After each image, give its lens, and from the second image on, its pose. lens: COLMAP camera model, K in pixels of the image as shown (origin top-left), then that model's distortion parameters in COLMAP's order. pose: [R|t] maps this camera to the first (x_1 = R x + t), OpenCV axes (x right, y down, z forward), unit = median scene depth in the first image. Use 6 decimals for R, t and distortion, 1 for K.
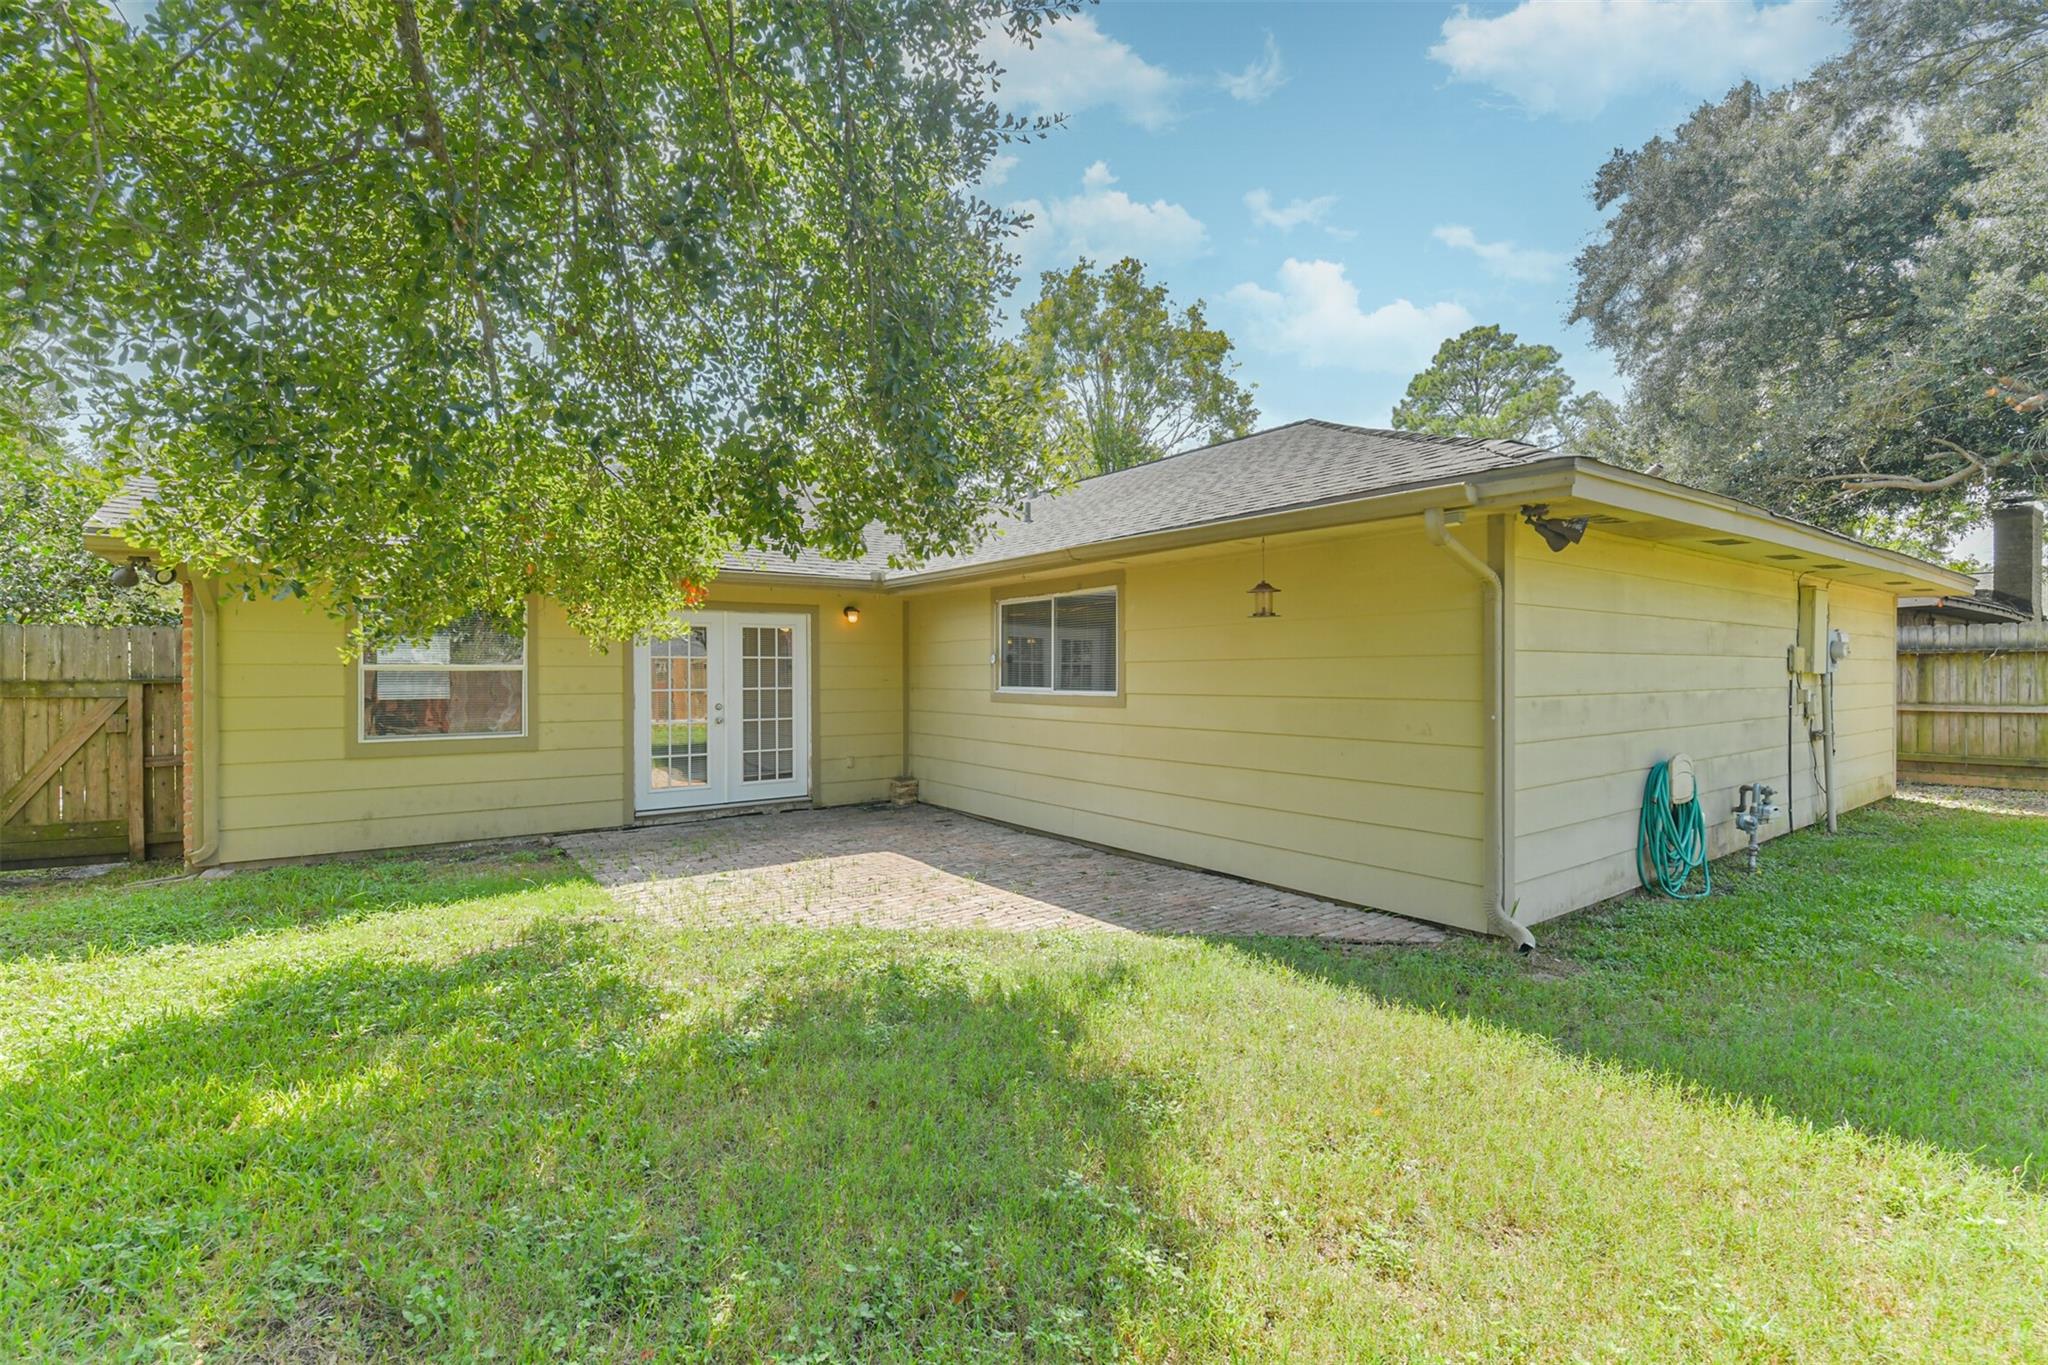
lens RADIAL K [[889.1, 0, 1027.0], [0, 889.1, 674.8], [0, 0, 1]] dist [-0.003573, -0.003169]
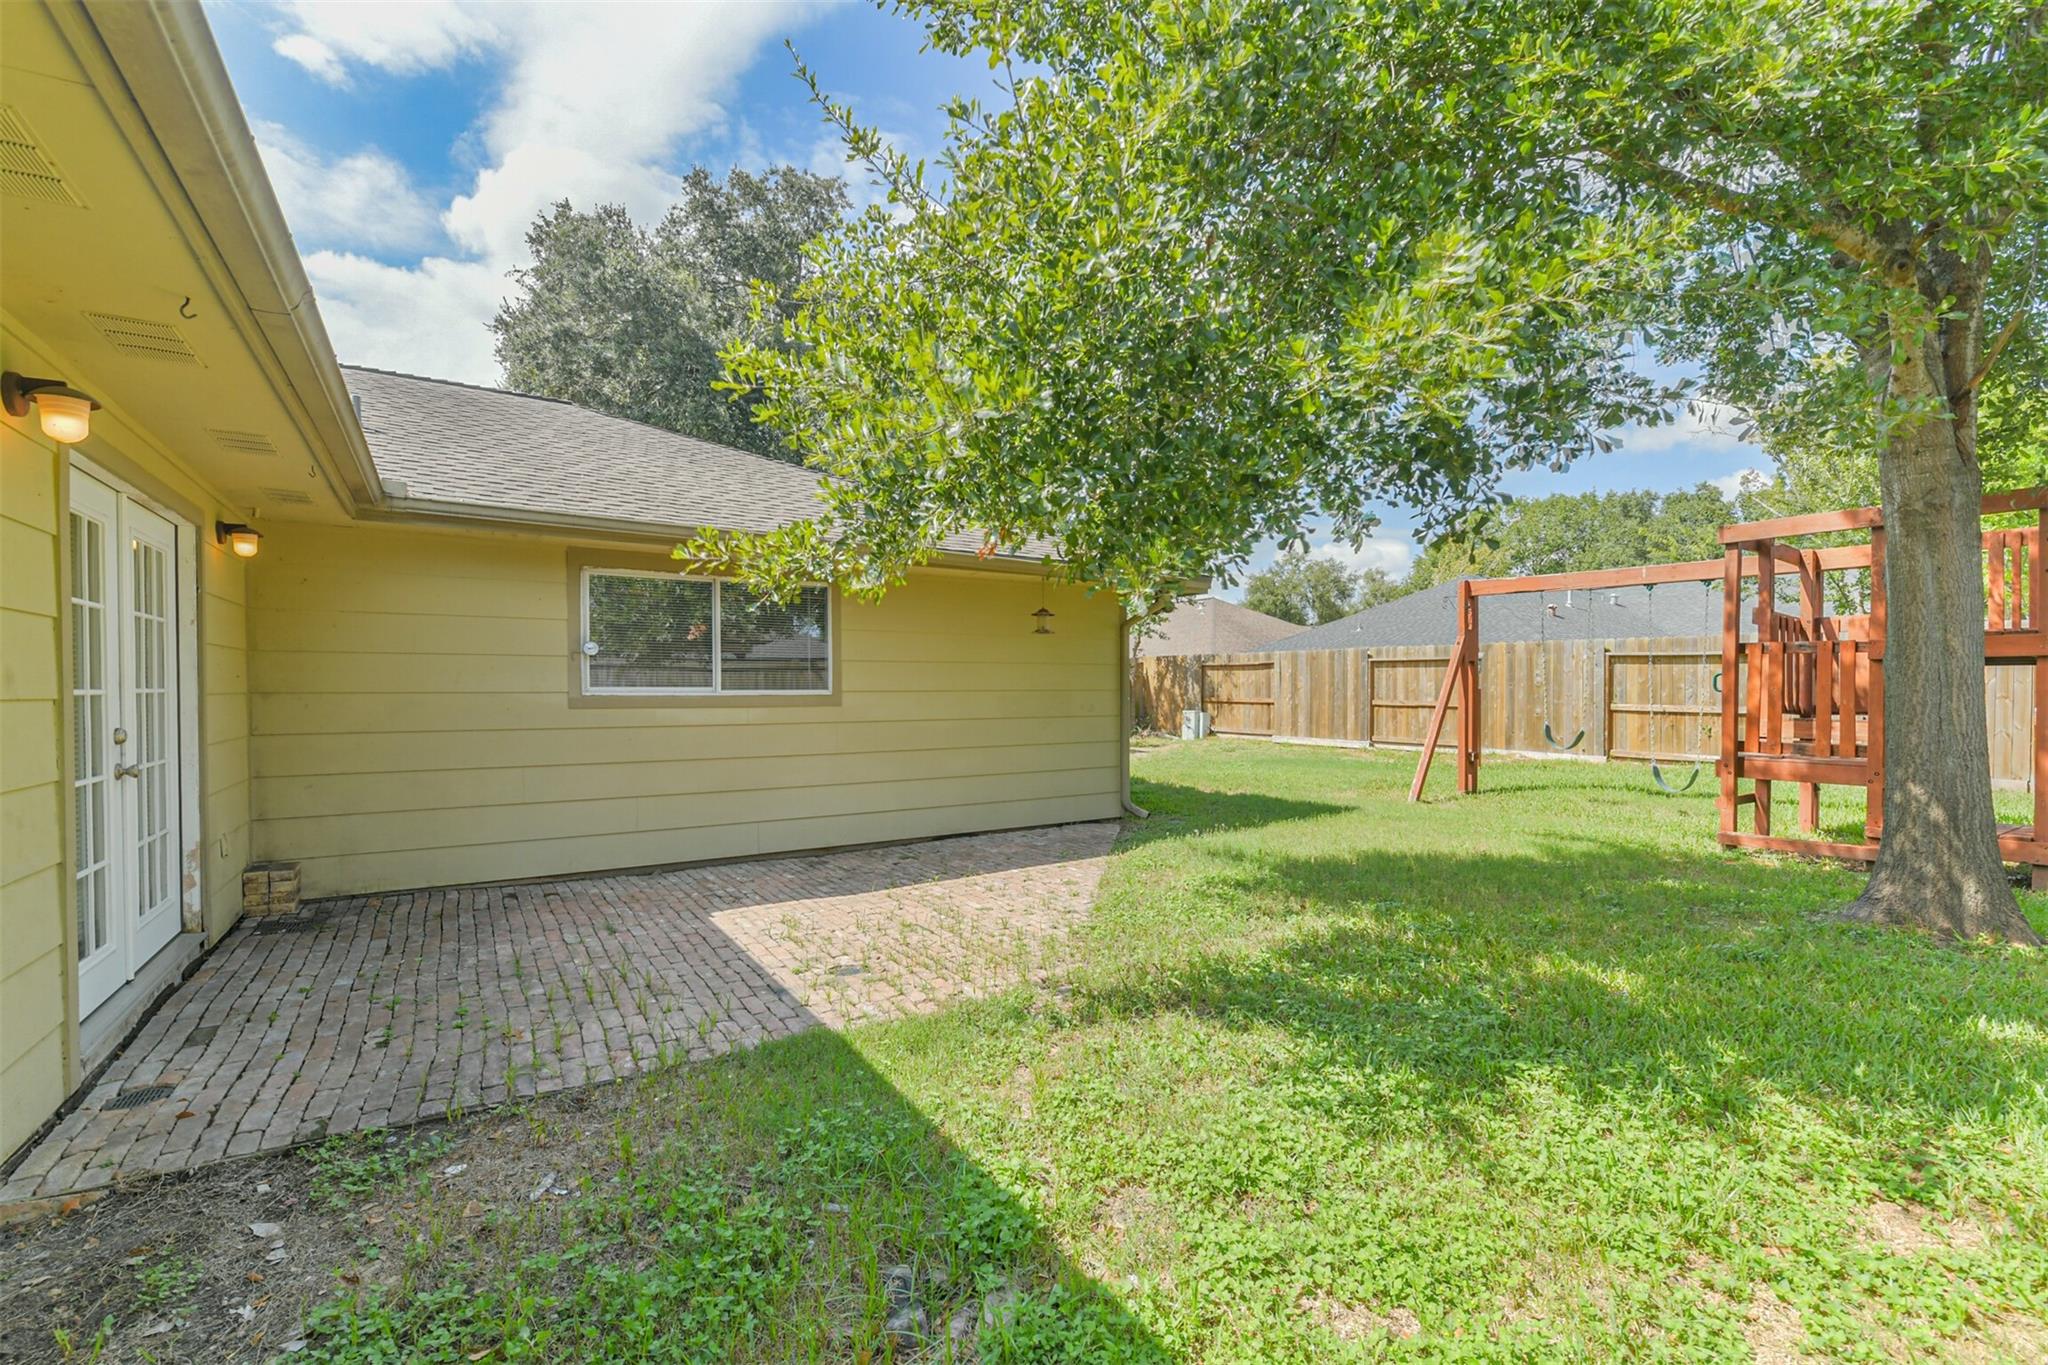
lens RADIAL K [[889.1, 0, 1027.4], [0, 889.1, 687.9], [0, 0, 1]] dist [-0.003573, -0.003169]
pose [[0.062422, 0.003064, 0.998045, -0.595782], [0.002414, 0.999992, -0.003221, 0.013764], [-0.998047, 0.002610, 0.062414, 0.484515]]
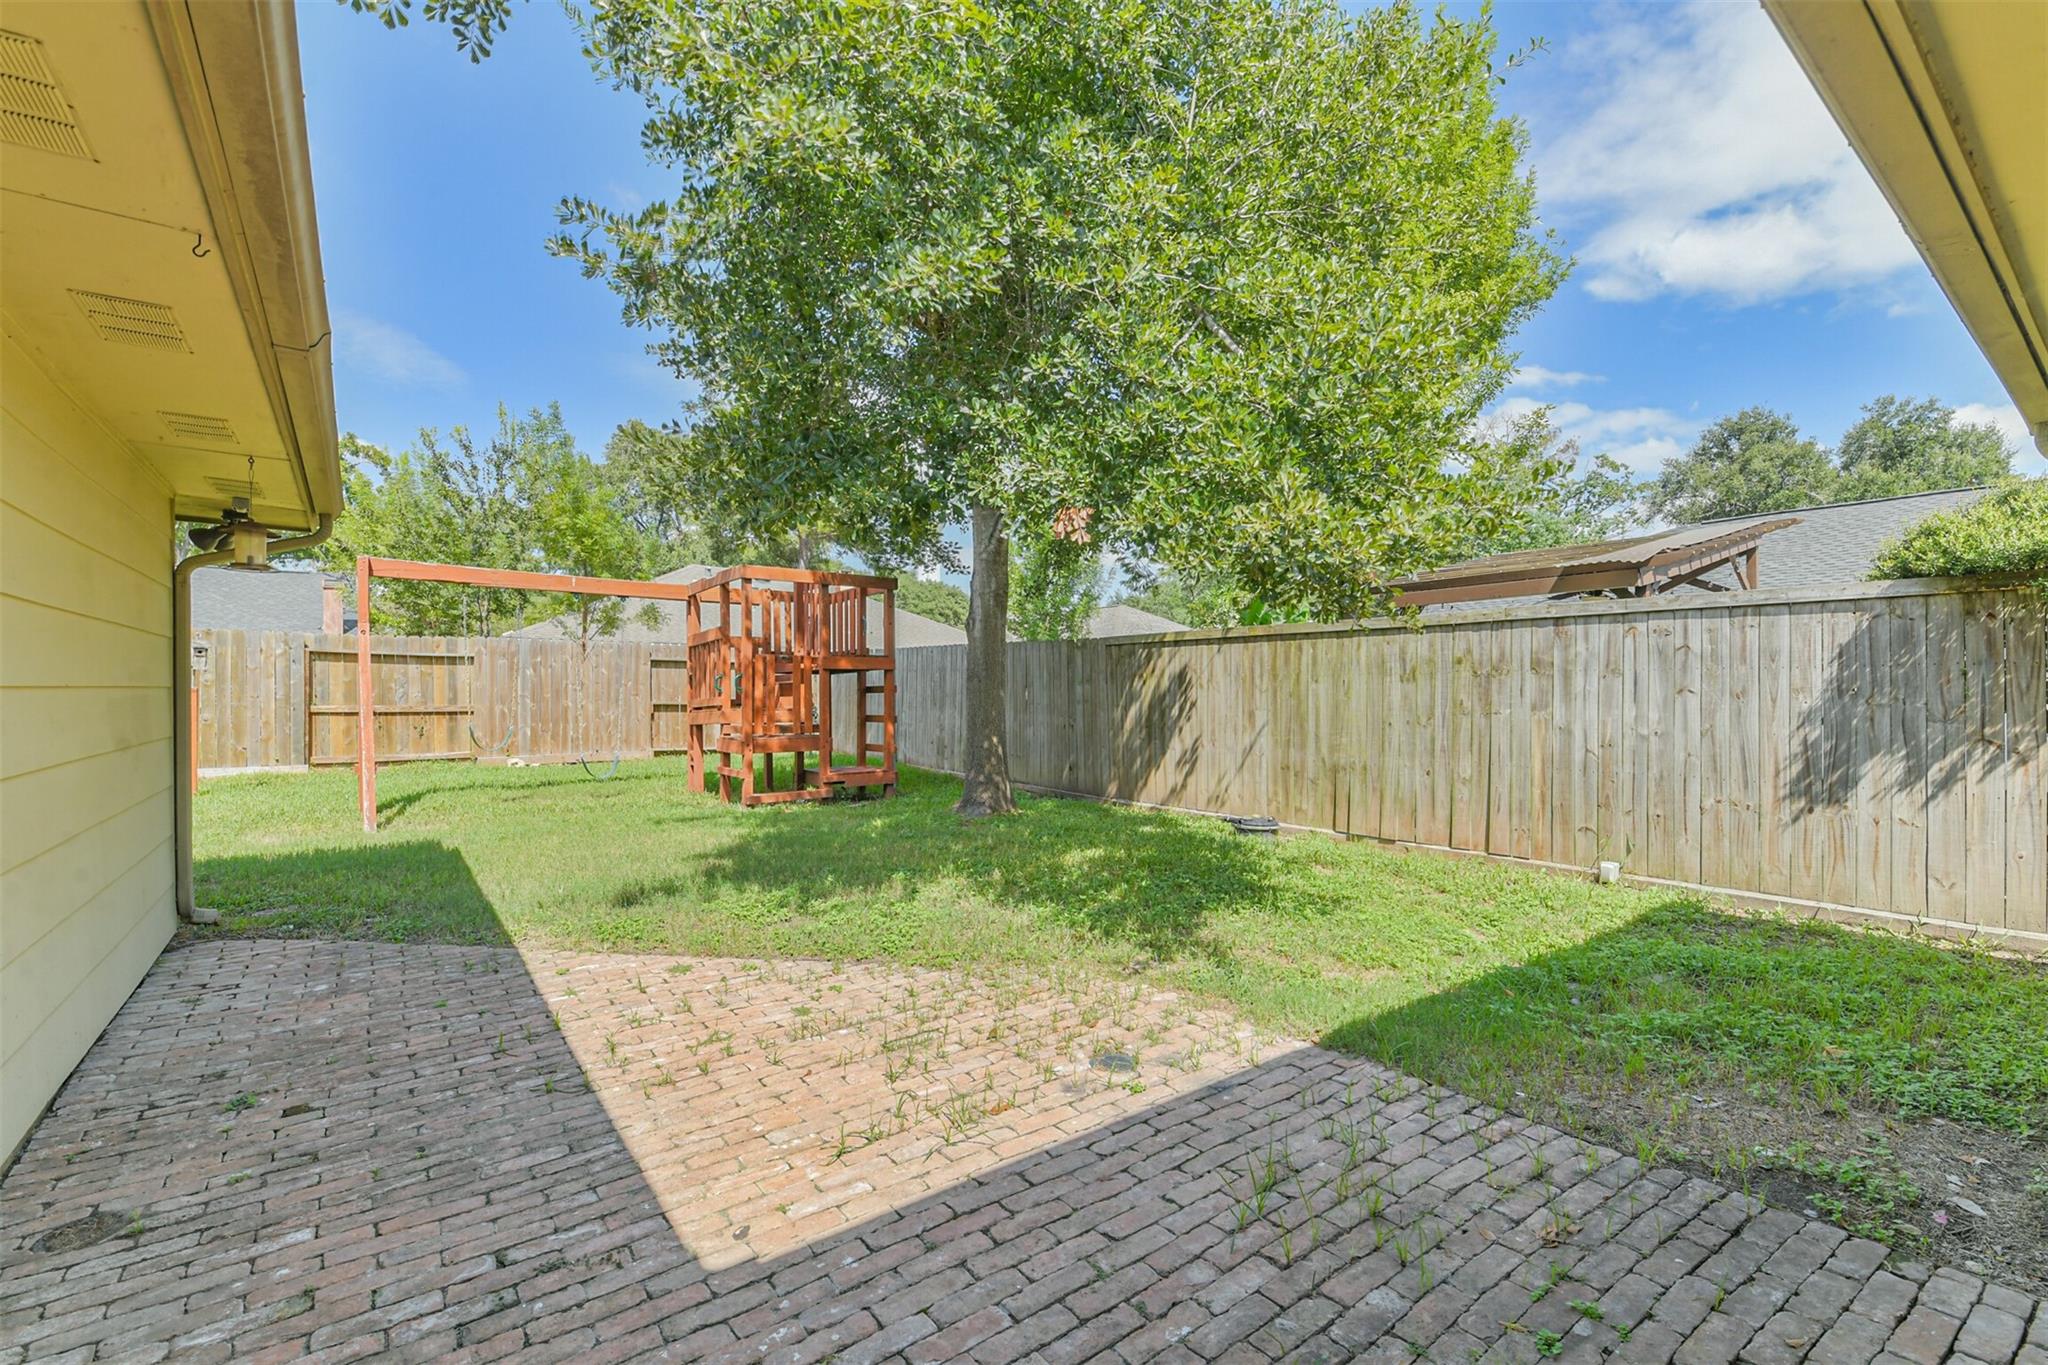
lens RADIAL K [[889.1, 0, 1026.7], [0, 889.1, 688.7], [0, 0, 1]] dist [-0.003573, -0.003169]
pose [[-0.999946, 0.006050, -0.008459, 0.139476], [0.006020, 0.999975, 0.003617, 0.014101], [0.008481, 0.003566, -0.999958, 1.178601]]
